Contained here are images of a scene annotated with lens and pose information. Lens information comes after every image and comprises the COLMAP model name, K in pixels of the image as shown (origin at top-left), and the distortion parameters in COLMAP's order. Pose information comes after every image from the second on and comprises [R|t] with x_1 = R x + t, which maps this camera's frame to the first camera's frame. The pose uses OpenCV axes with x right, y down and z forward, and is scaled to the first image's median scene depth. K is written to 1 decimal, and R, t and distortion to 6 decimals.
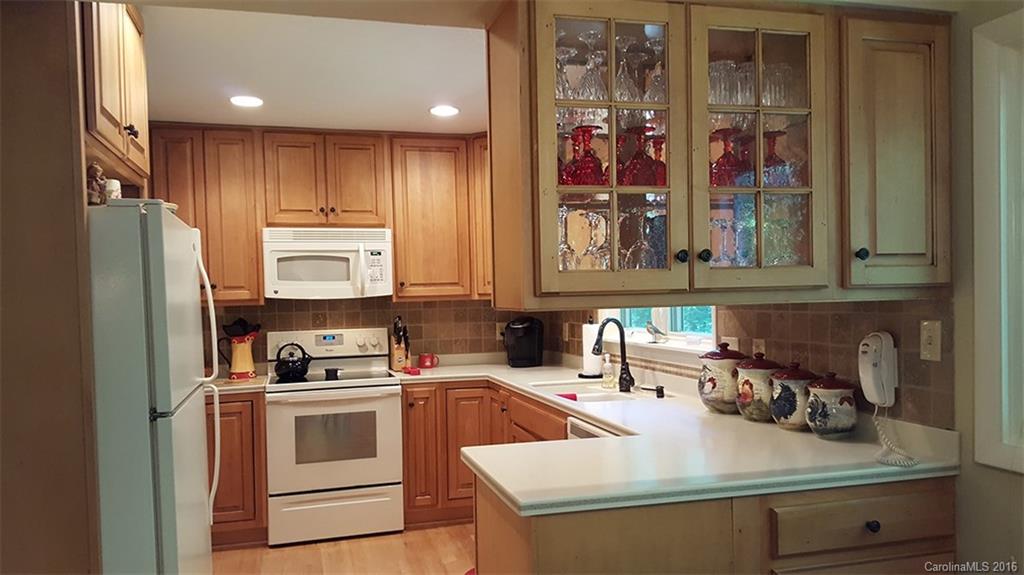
lens RADIAL K [[760.3, 0, 500.8], [0, 760.3, 322.6], [0, 0, 1]] dist [0.097993, -0.139075]
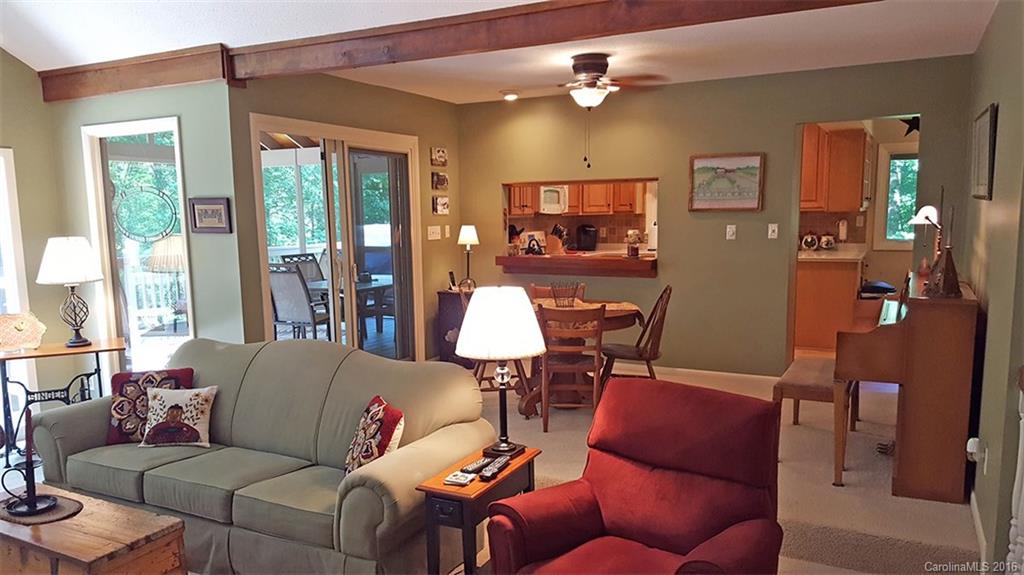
lens RADIAL K [[760.3, 0, 500.8], [0, 760.3, 322.6], [0, 0, 1]] dist [0.097993, -0.139075]
pose [[0.684889, -0.092592, 0.722741, -1.925816], [0.030243, 0.994651, 0.098768, 0.051760], [-0.728020, -0.045787, 0.684025, -0.193515]]
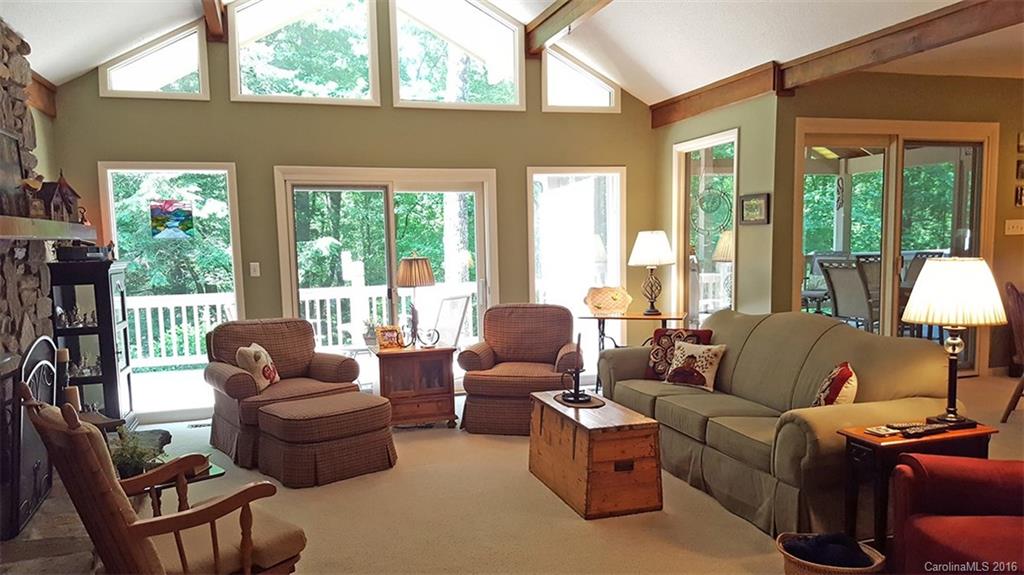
lens RADIAL K [[760.3, 0, 500.8], [0, 760.3, 322.6], [0, 0, 1]] dist [0.097993, -0.139075]
pose [[0.999596, -0.002336, 0.028328, -1.853414], [0.000502, 0.997912, 0.064590, 0.107791], [-0.028419, -0.064549, 0.997510, -0.445632]]
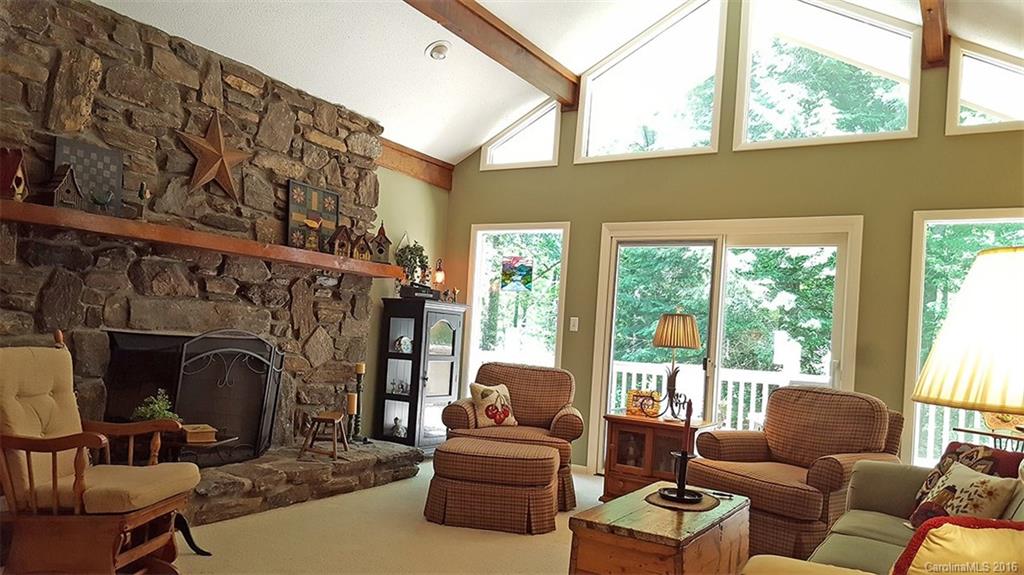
lens RADIAL K [[746.9, 0, 514.0], [0, 746.9, 324.5], [0, 0, 1]] dist [0.175306, -0.270616]
pose [[0.678235, 0.056439, -0.732674, -1.274249], [-0.111891, 0.993352, -0.027059, 0.156041], [0.726276, 0.100332, 0.680042, -0.019929]]
